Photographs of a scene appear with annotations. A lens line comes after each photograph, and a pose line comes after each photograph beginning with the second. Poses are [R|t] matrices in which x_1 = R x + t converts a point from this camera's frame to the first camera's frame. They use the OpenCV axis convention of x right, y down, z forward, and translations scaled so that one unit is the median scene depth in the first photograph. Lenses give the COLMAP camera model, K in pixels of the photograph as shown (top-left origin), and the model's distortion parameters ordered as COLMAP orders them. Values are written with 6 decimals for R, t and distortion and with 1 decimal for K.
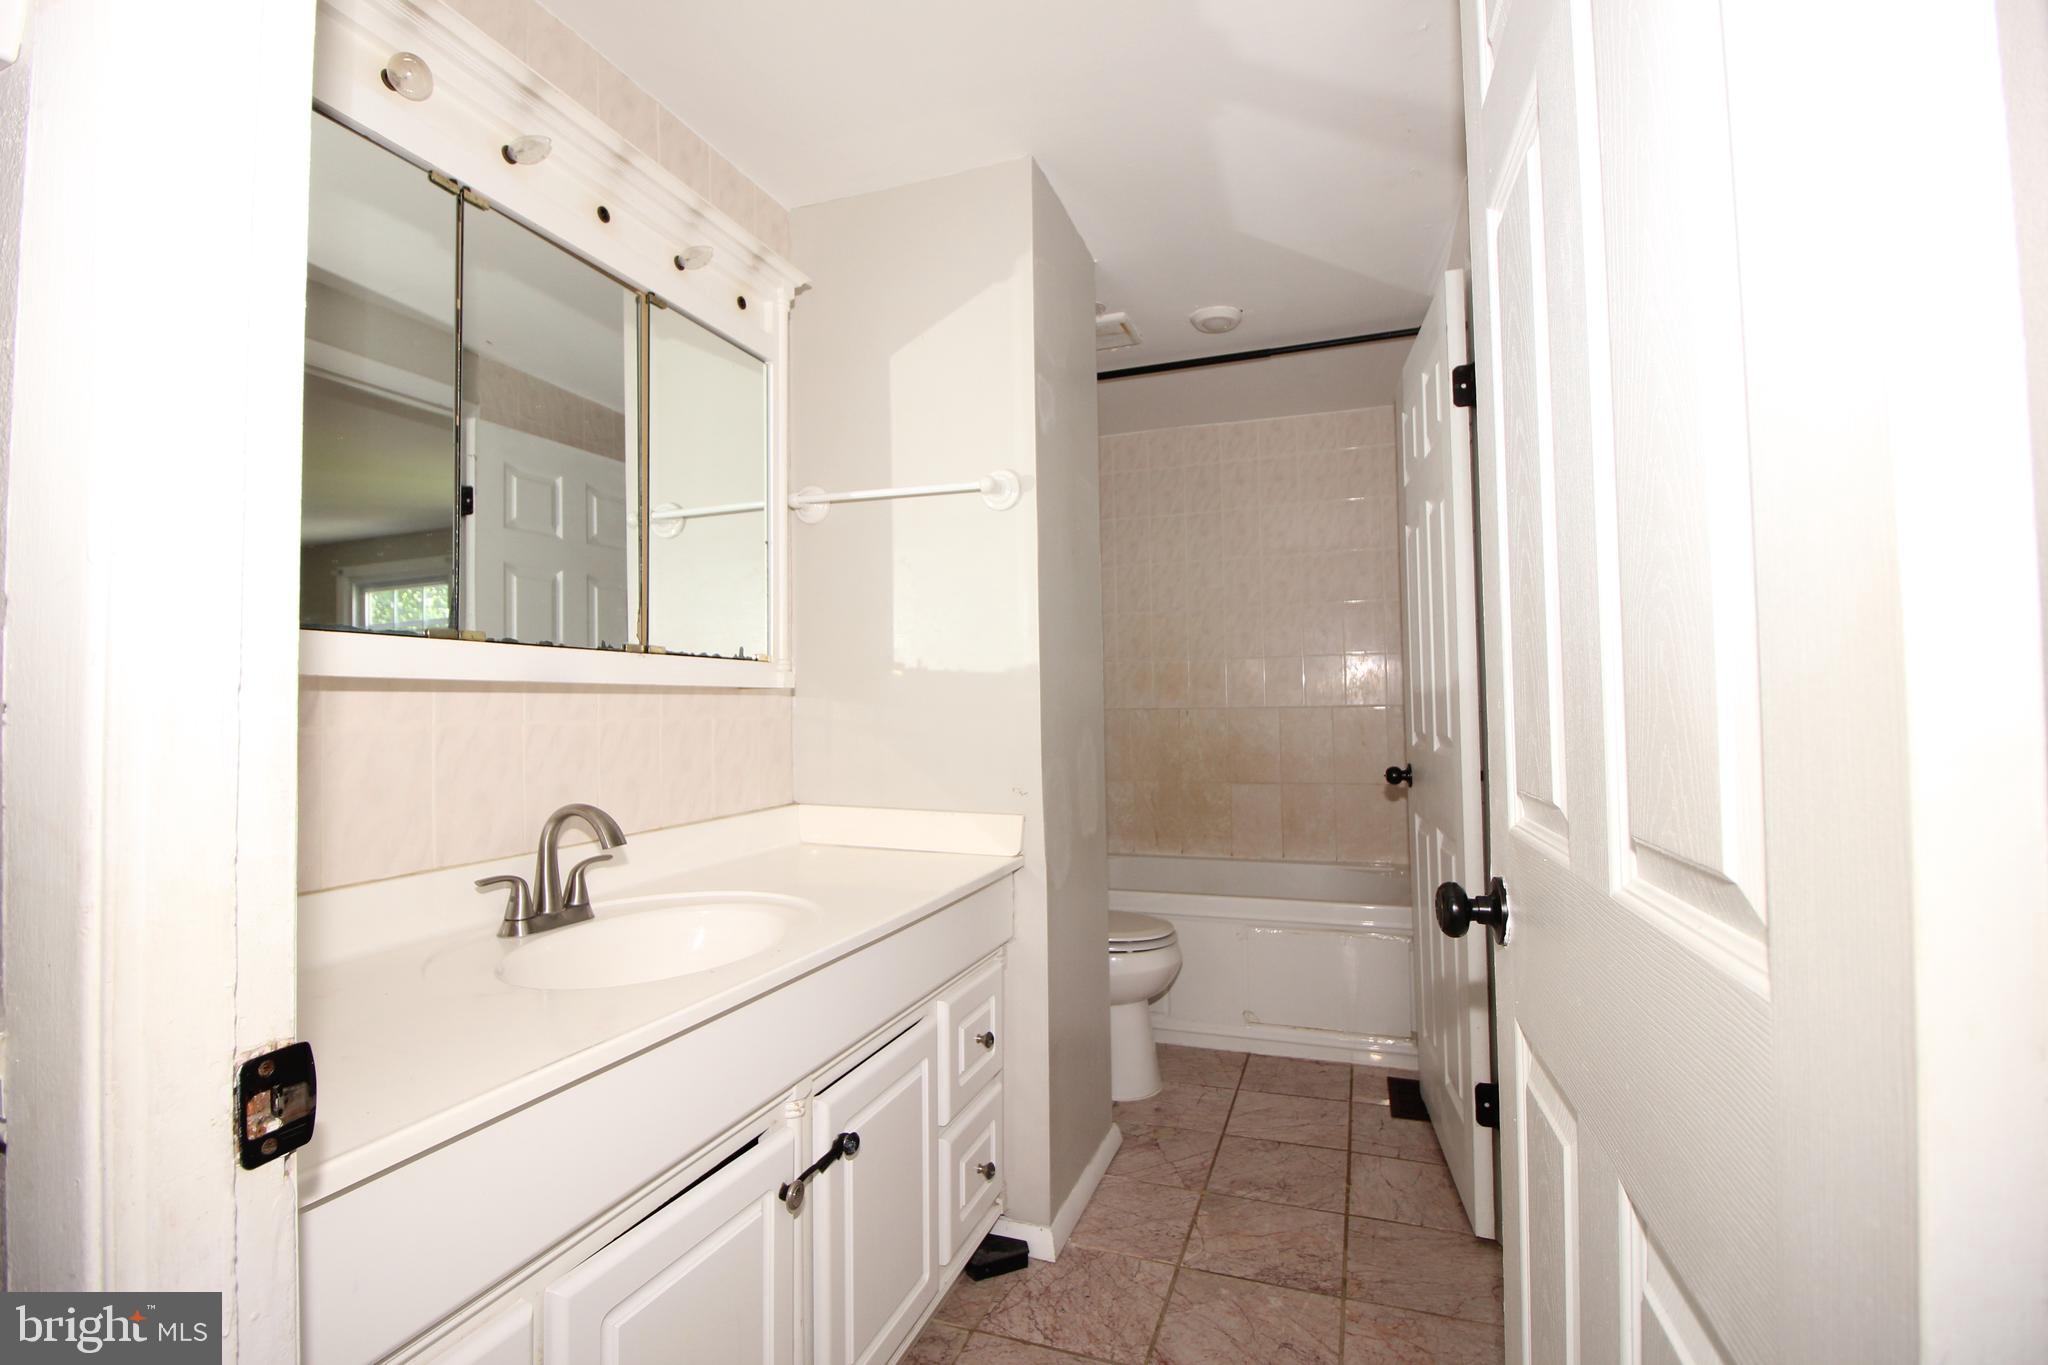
lens RADIAL K [[943.2, 0, 1017.7], [0, 943.2, 671.7], [0, 0, 1]] dist [-0.013014, -0.008635]
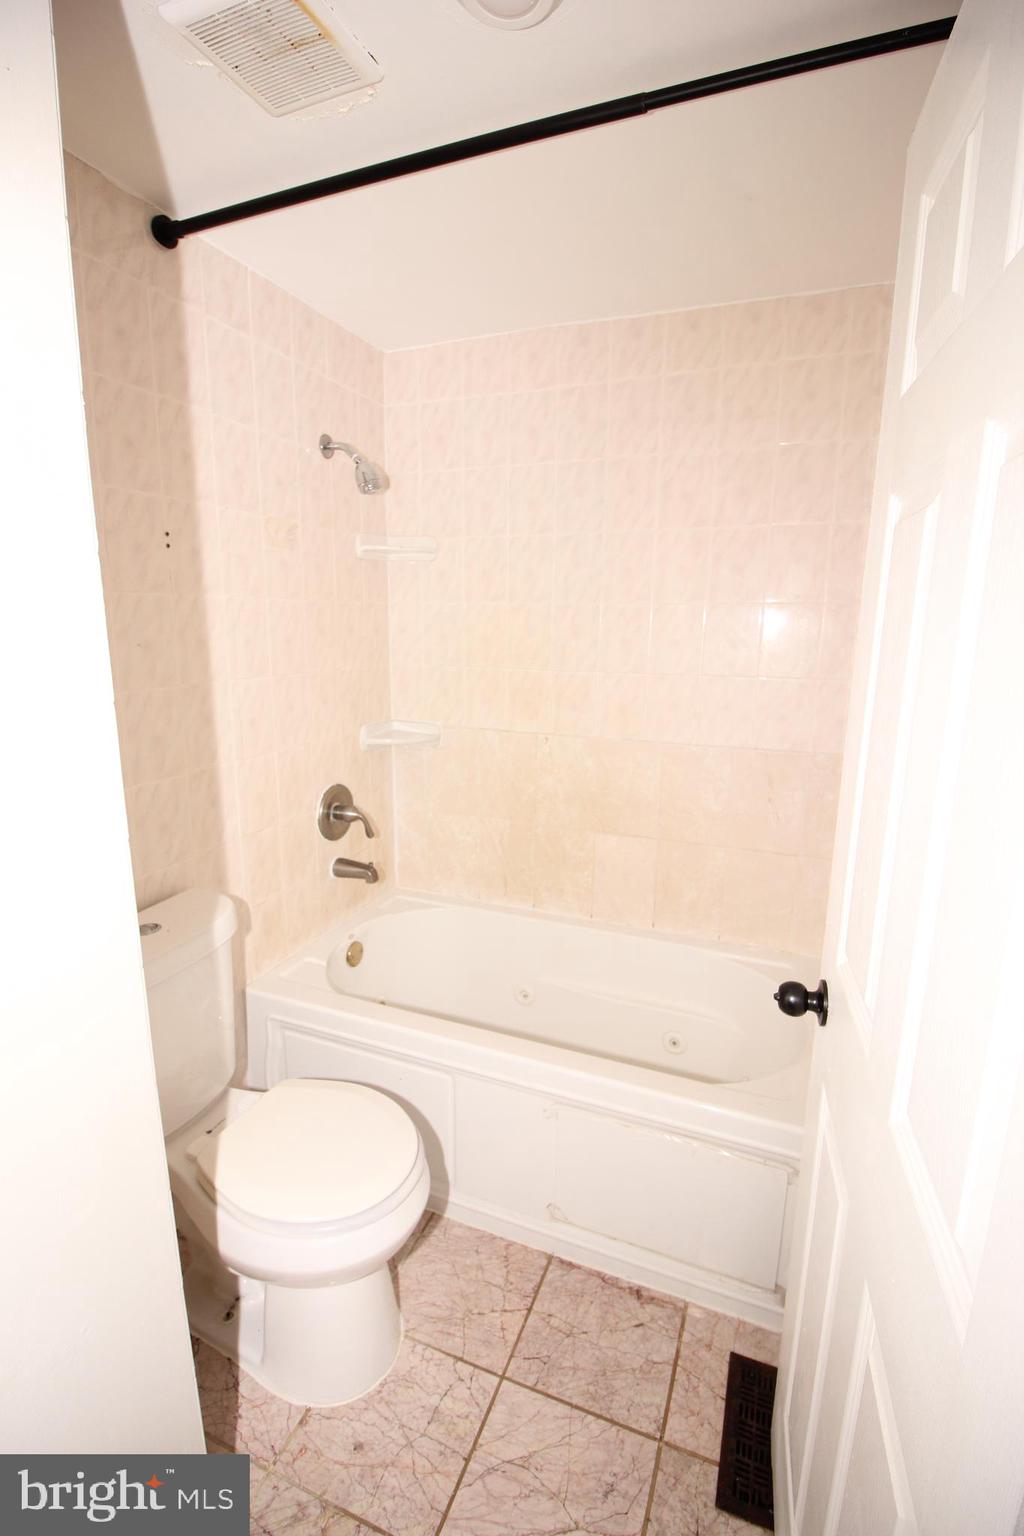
lens RADIAL K [[707.4, 0, 510.7], [0, 707.4, 778.3], [0, 0, 1]] dist [-0.013014, -0.008635]
pose [[0.999175, 0.031283, -0.025910, 0.185099], [-0.023929, 0.968750, 0.246882, -0.074895], [0.032823, -0.246058, 0.968699, 0.479078]]
